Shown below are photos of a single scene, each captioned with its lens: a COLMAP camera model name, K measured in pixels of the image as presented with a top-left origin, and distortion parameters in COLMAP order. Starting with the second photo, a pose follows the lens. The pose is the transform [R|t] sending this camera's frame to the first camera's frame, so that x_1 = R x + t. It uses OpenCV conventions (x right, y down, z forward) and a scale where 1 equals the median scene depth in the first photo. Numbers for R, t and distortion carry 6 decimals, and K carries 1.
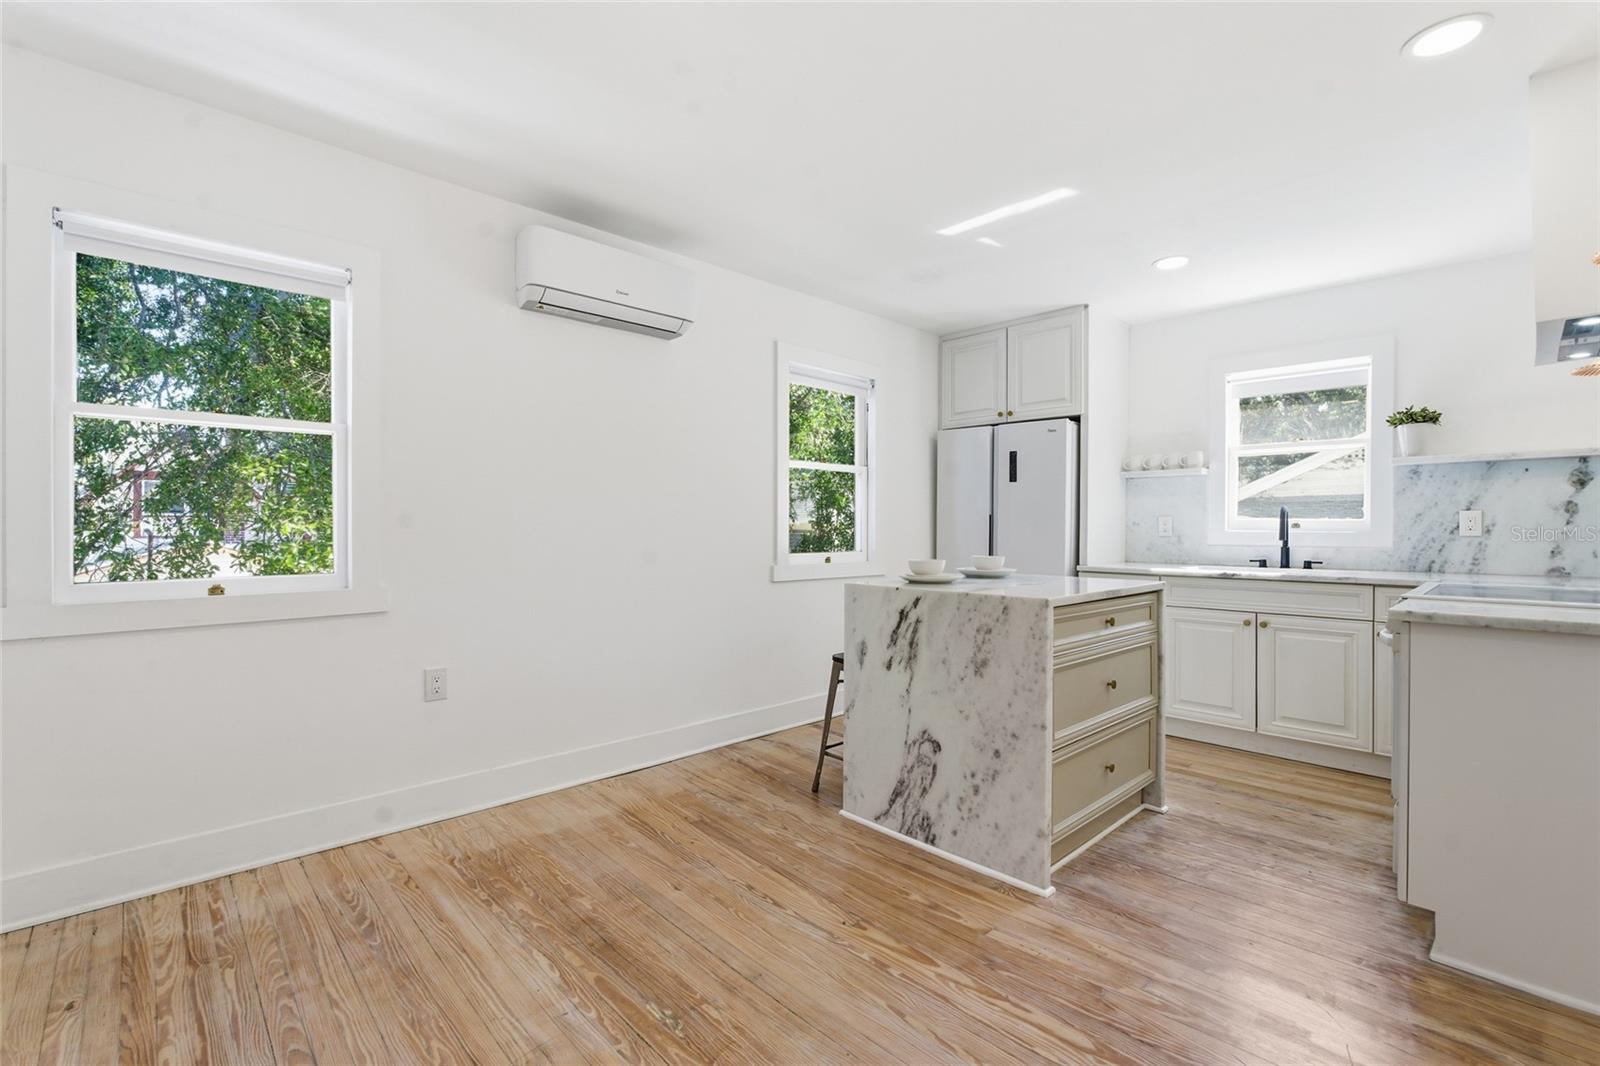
lens RADIAL K [[699.1, 0, 797.2], [0, 699.1, 529.4], [0, 0, 1]] dist [-0.009915, 0.002391]
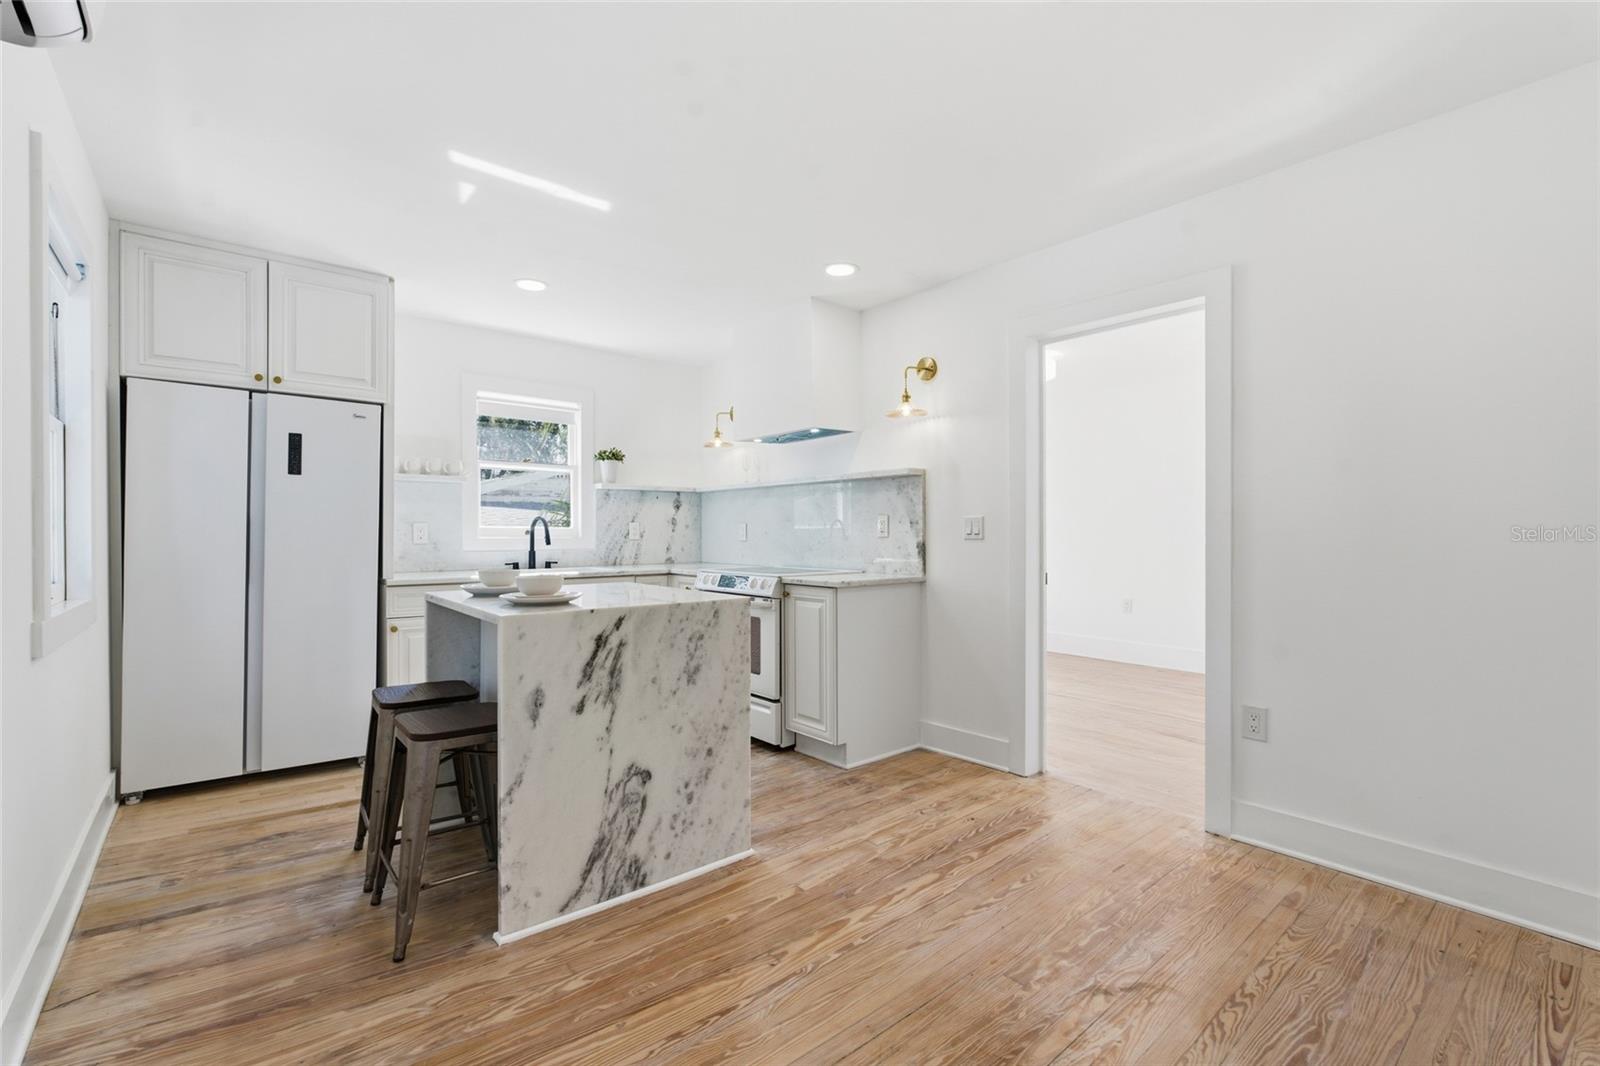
lens RADIAL K [[699.1, 0, 797.4], [0, 699.1, 534.9], [0, 0, 1]] dist [-0.009915, 0.002391]
pose [[0.074883, -0.005580, 0.997177, -0.679023], [0.004761, 0.999975, 0.005238, -0.008631], [-0.997181, 0.004355, 0.074907, 0.715419]]
